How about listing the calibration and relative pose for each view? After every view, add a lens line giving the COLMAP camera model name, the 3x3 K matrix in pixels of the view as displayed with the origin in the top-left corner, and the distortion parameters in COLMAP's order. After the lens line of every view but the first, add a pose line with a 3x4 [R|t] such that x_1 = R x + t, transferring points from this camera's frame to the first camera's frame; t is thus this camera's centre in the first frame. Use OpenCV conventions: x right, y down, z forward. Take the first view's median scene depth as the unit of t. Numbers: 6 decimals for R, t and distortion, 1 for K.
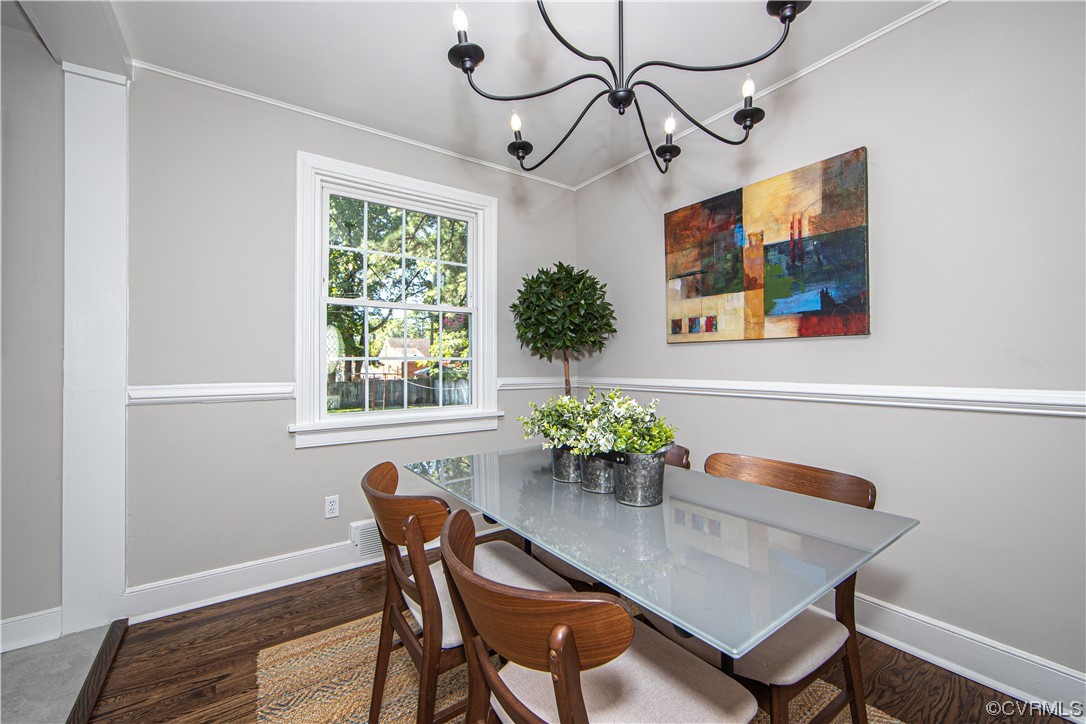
lens RADIAL K [[440.4, 0, 559.6], [0, 440.4, 359.0], [0, 0, 1]] dist [0.000342, 0.000008]
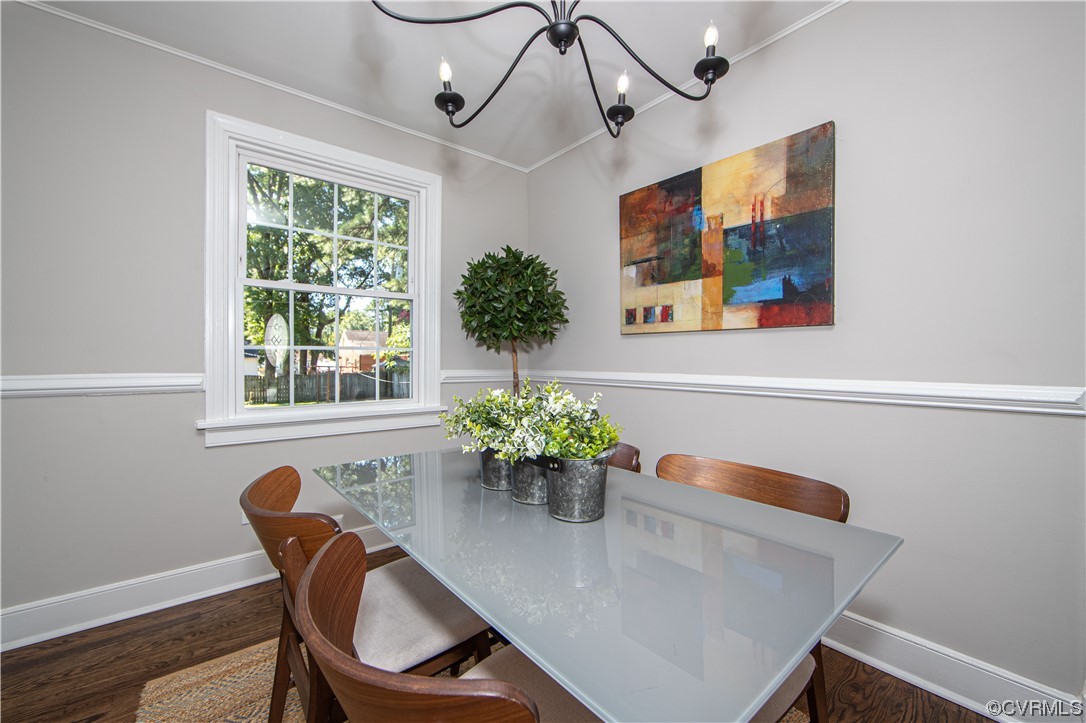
lens RADIAL K [[434.8, 0, 543.0], [0, 434.8, 361.5], [0, 0, 1]] dist [0.000648, 0.000058]
pose [[0.998715, 0.007660, 0.050100, 0.042044], [-0.008546, 0.999810, 0.017503, 0.009705], [-0.049957, -0.017909, 0.998591, 0.104716]]
